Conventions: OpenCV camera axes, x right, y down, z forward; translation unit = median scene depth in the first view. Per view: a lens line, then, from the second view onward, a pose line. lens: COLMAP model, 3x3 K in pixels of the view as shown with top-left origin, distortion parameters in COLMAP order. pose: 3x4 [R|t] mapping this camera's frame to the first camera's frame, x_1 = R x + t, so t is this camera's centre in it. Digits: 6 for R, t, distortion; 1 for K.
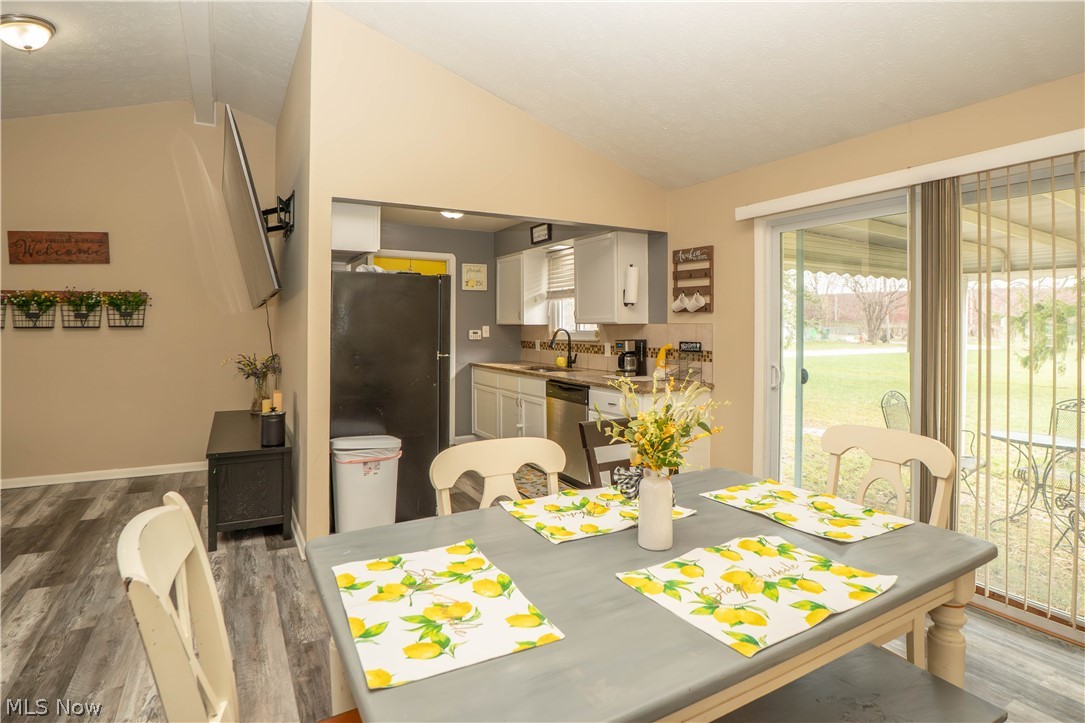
lens RADIAL K [[542.0, 0, 535.6], [0, 542.0, 320.4], [0, 0, 1]] dist [-0.039733, 0.007715]
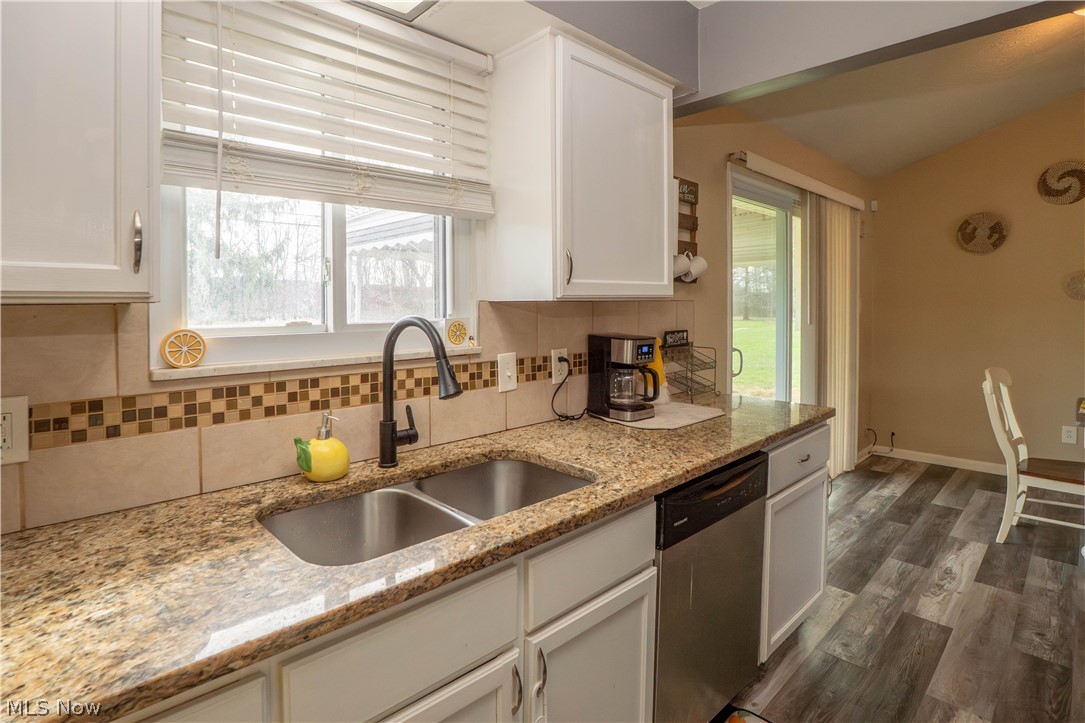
lens RADIAL K [[542.0, 0, 555.1], [0, 542.0, 316.0], [0, 0, 1]] dist [-0.039733, 0.007715]
pose [[-0.254290, -0.012587, 0.967046, -0.266894], [0.004713, 0.999887, 0.014253, 0.012962], [-0.967116, 0.008182, -0.254202, 1.217322]]
